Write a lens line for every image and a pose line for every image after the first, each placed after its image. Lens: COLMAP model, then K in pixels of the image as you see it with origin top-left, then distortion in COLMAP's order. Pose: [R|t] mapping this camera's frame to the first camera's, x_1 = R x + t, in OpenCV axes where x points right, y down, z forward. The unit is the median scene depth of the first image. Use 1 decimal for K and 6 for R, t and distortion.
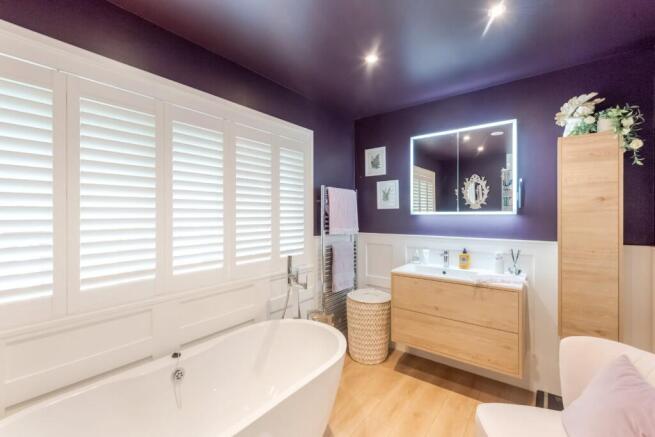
lens RADIAL K [[282.8, 0, 328.7], [0, 282.8, 214.1], [0, 0, 1]] dist [-0.000946, -0.003079]
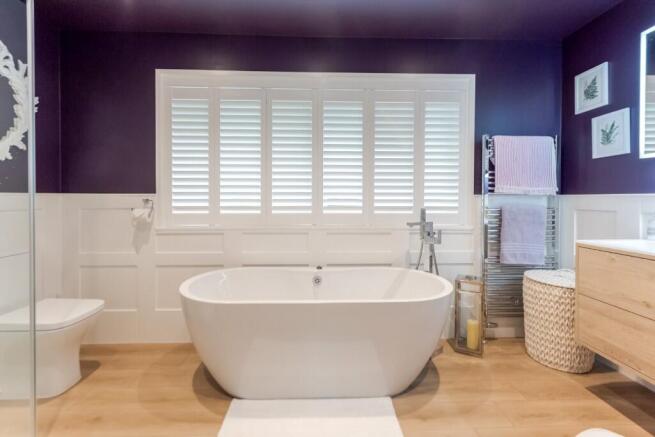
lens RADIAL K [[282.8, 0, 314.9], [0, 282.8, 202.9], [0, 0, 1]] dist [-0.000946, -0.003079]
pose [[0.618989, 0.018261, -0.785187, 0.331731], [-0.003674, 0.999786, 0.020356, 0.087470], [0.785391, -0.009716, 0.618924, 0.065030]]
